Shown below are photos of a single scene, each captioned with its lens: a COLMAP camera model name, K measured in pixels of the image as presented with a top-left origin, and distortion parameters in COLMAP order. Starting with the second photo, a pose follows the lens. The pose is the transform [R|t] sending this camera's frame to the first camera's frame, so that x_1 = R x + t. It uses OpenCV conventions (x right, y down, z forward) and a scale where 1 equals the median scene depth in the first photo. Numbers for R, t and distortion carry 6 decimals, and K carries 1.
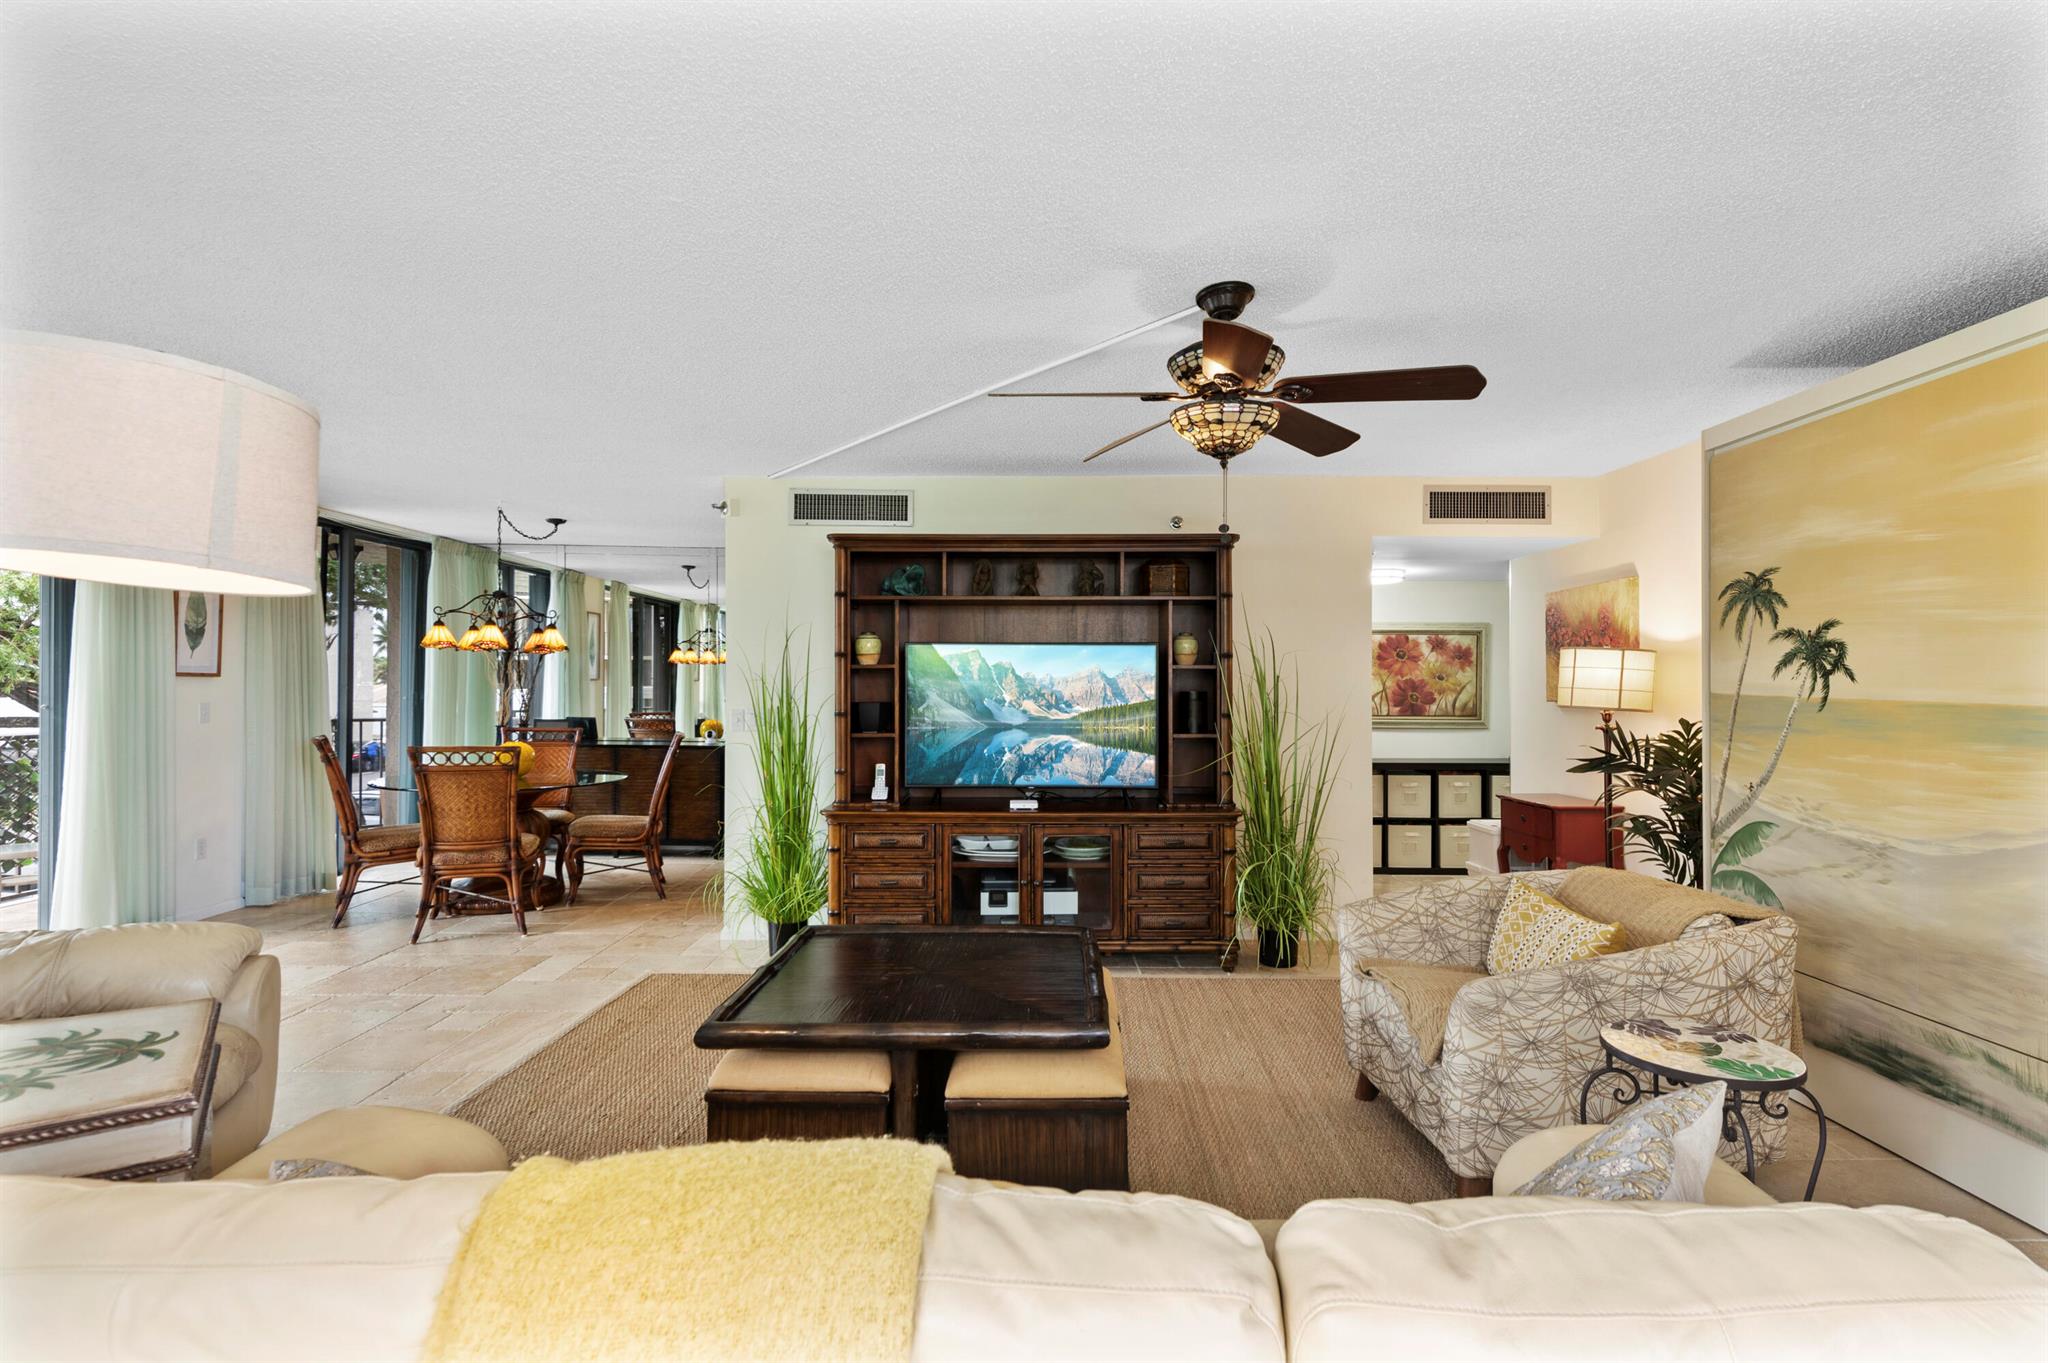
lens RADIAL K [[970.6, 0, 1030.7], [0, 970.6, 686.0], [0, 0, 1]] dist [0.016160, -0.005698]
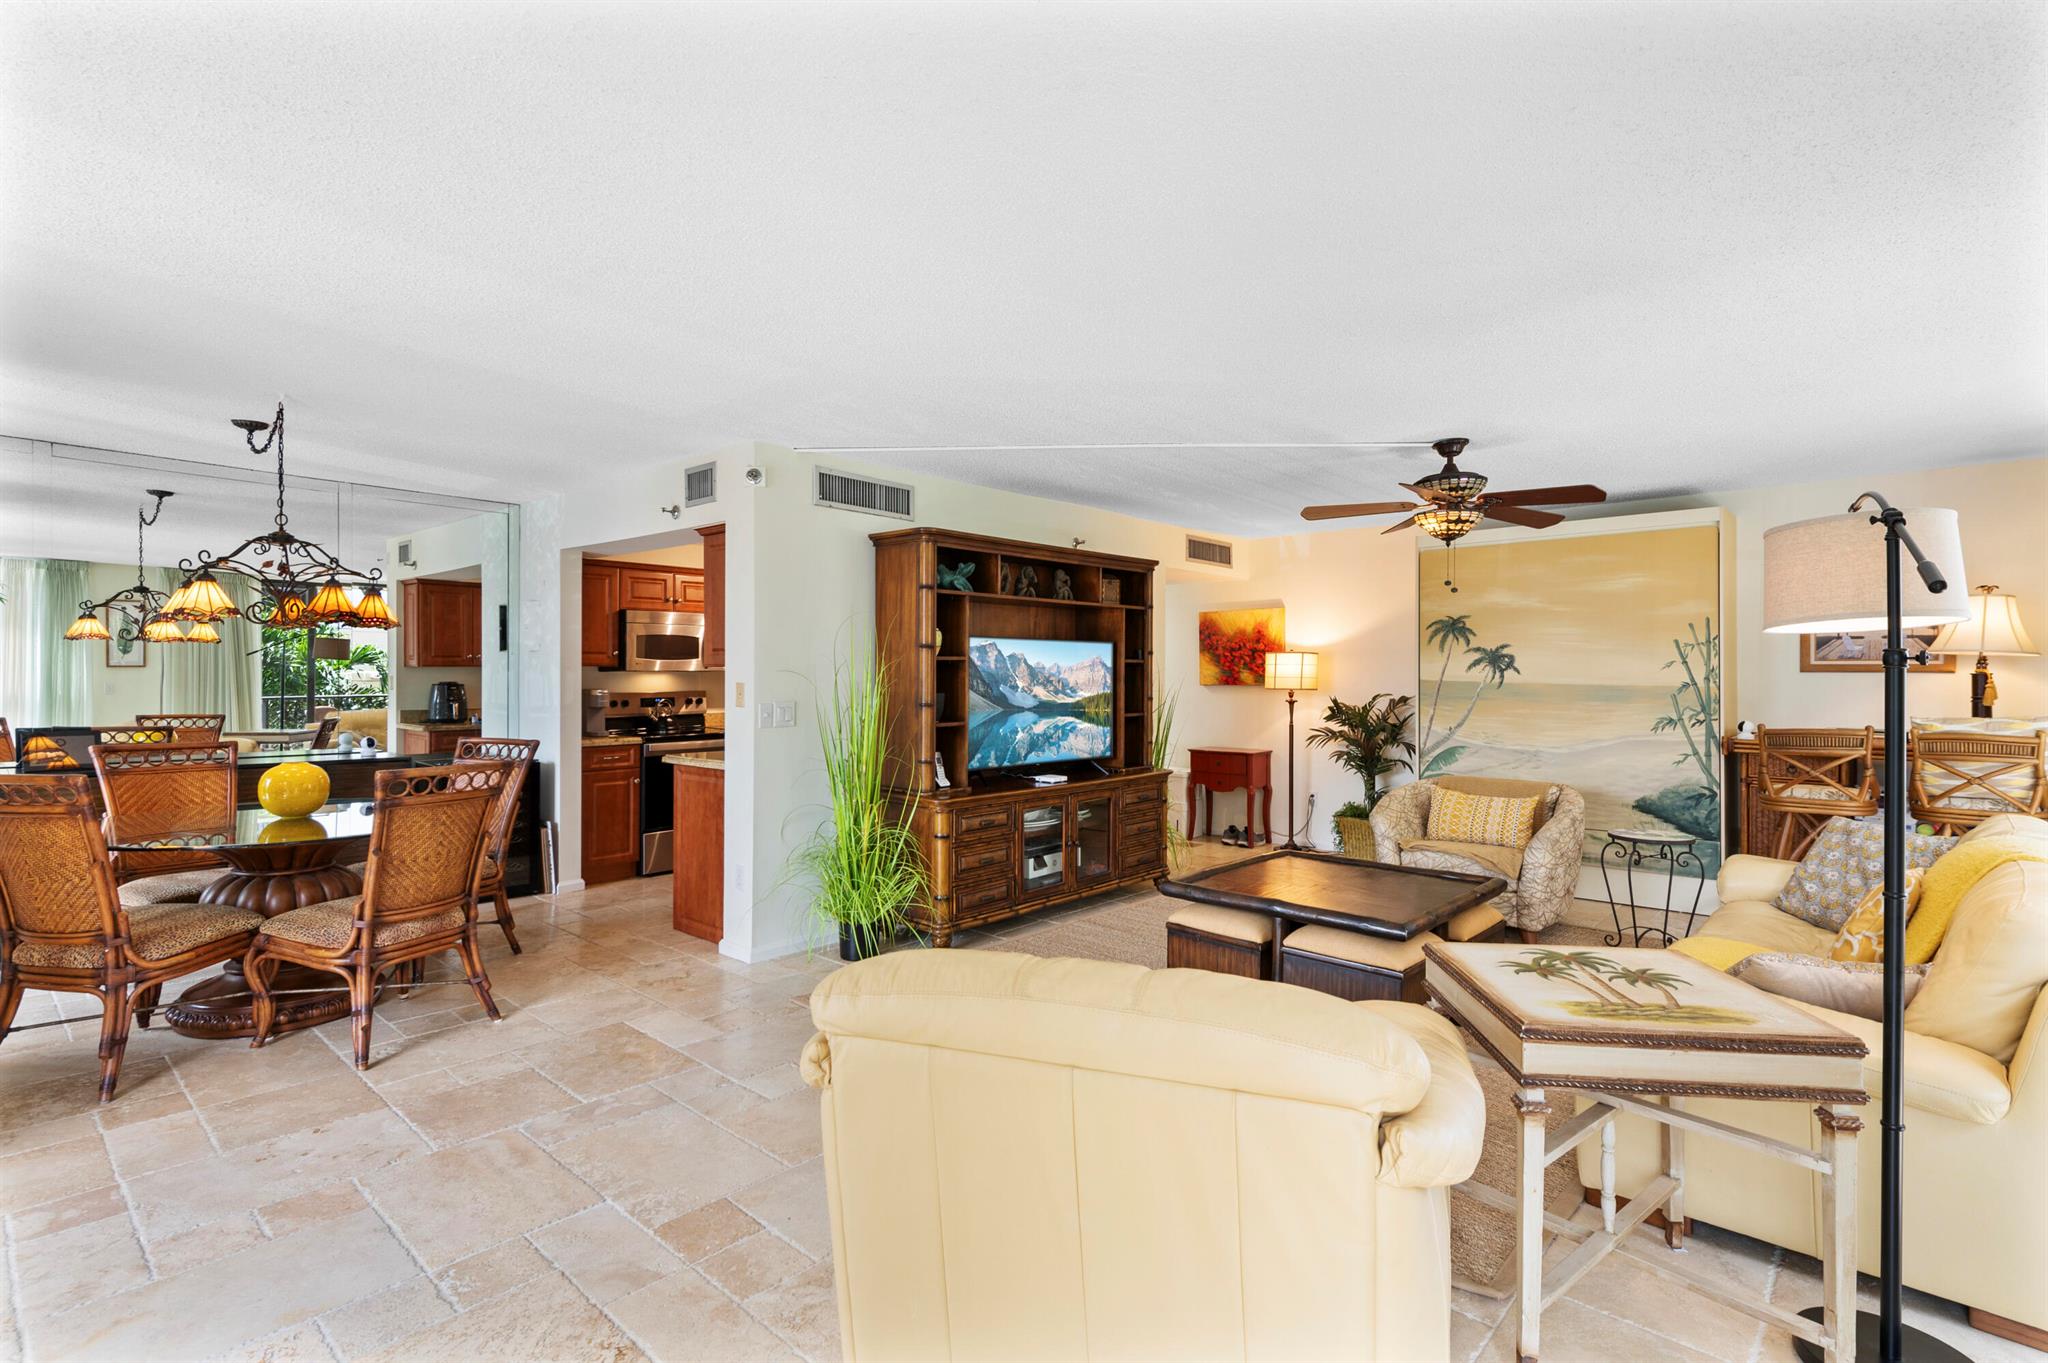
lens RADIAL K [[970.6, 0, 1039.3], [0, 970.6, 672.6], [0, 0, 1]] dist [0.016160, -0.005698]
pose [[0.661181, 0.003029, 0.750221, -0.879812], [-0.003950, 0.999992, -0.000557, -0.001712], [-0.750216, -0.002595, 0.661187, 0.249219]]
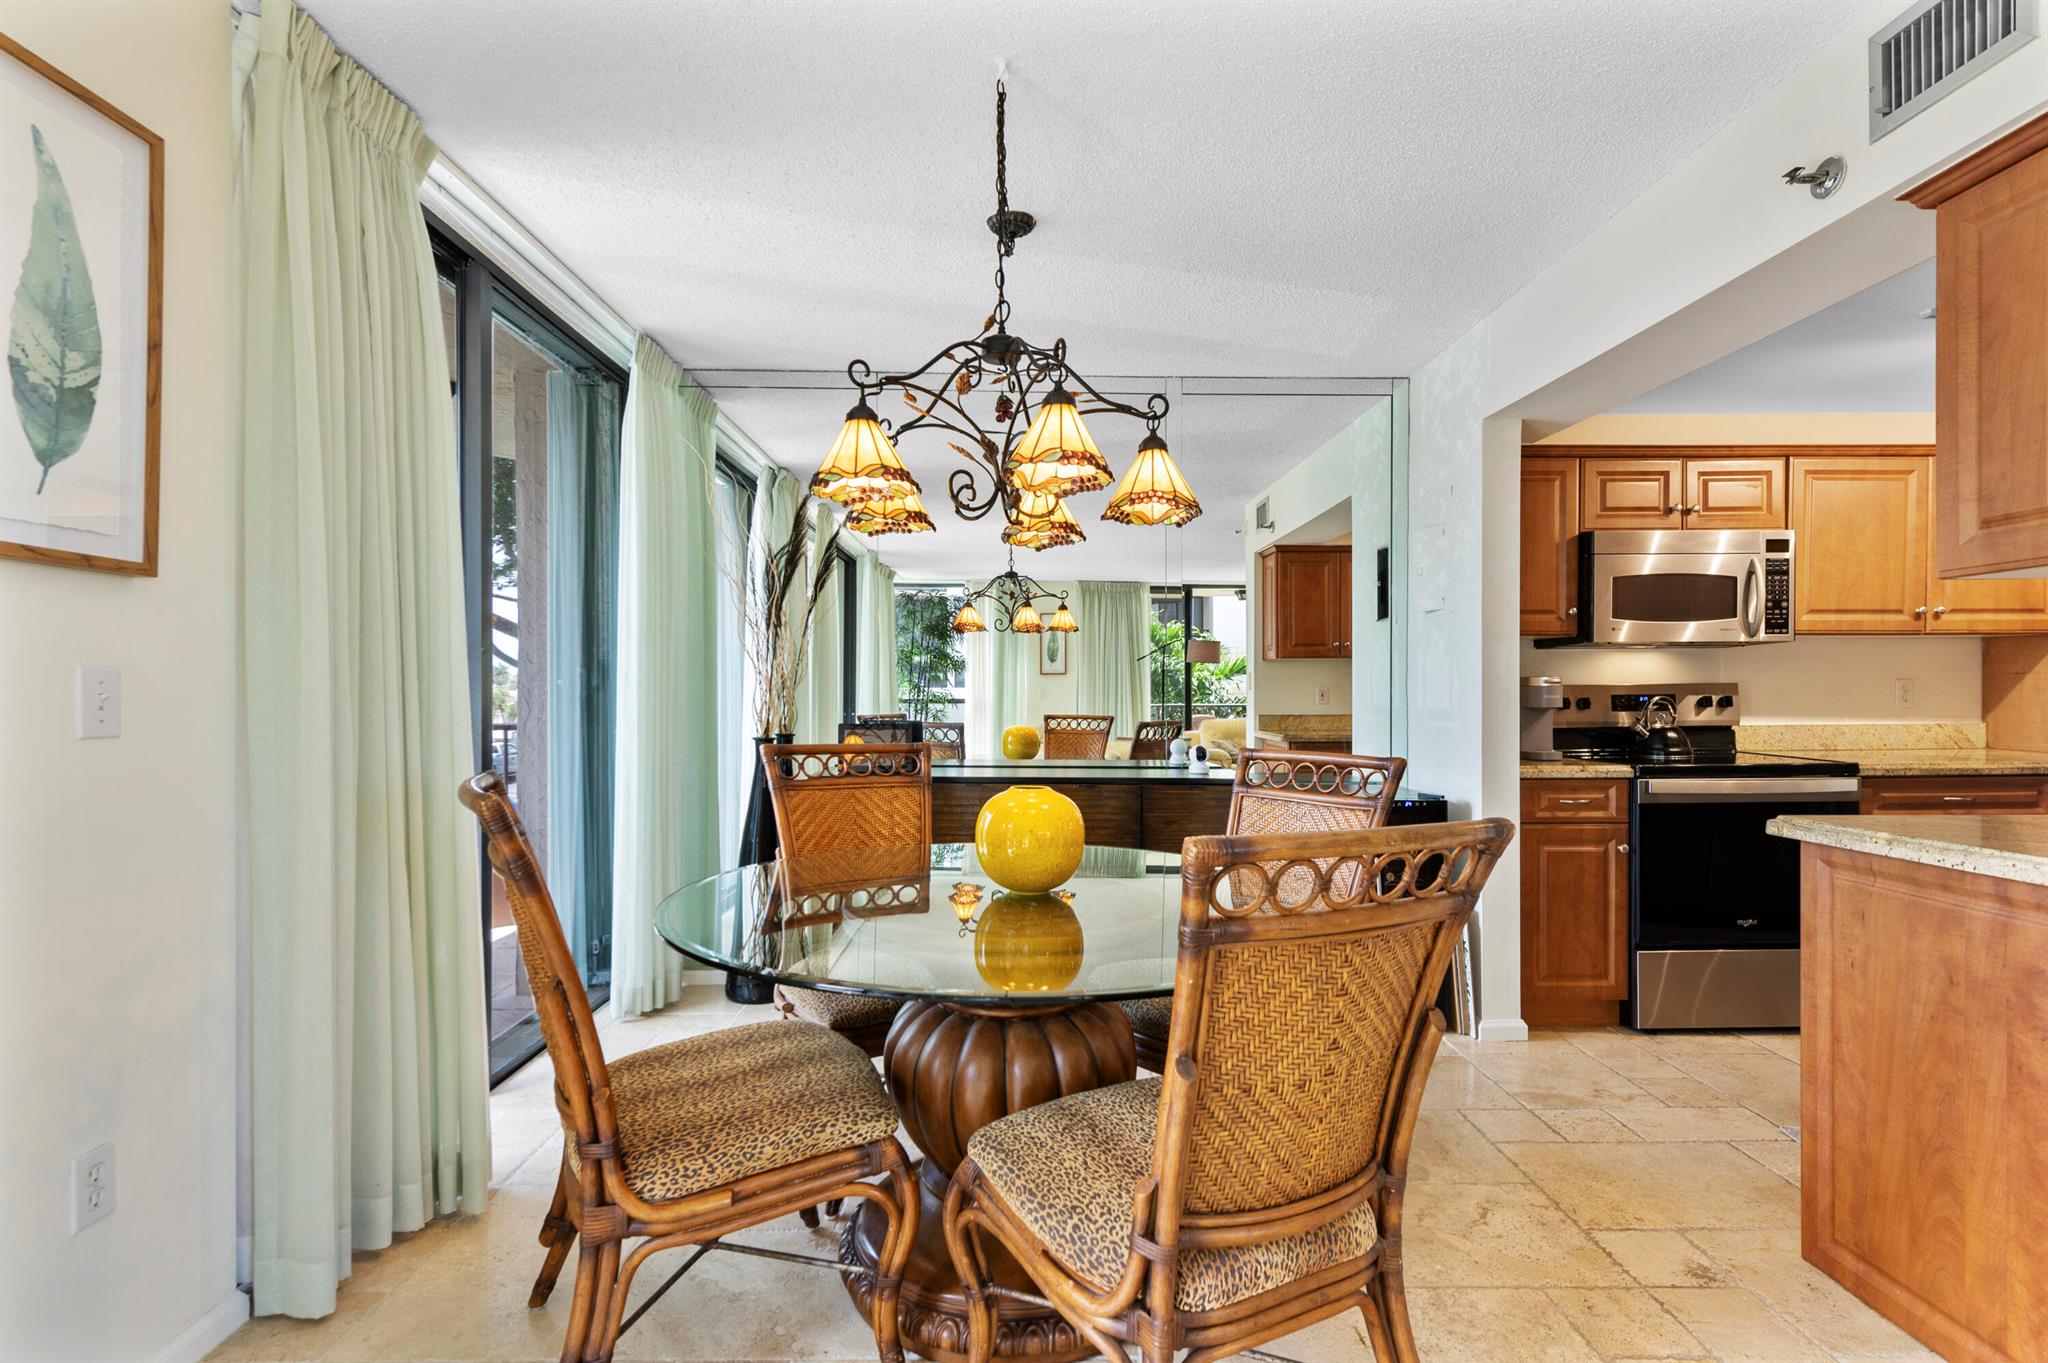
lens RADIAL K [[970.6, 0, 1023.9], [0, 970.6, 702.2], [0, 0, 1]] dist [0.016160, -0.005698]
pose [[0.999977, -0.001044, 0.006696, -0.680249], [0.000981, 0.999955, 0.009426, 0.035718], [-0.006706, -0.009419, 0.999933, 0.843509]]
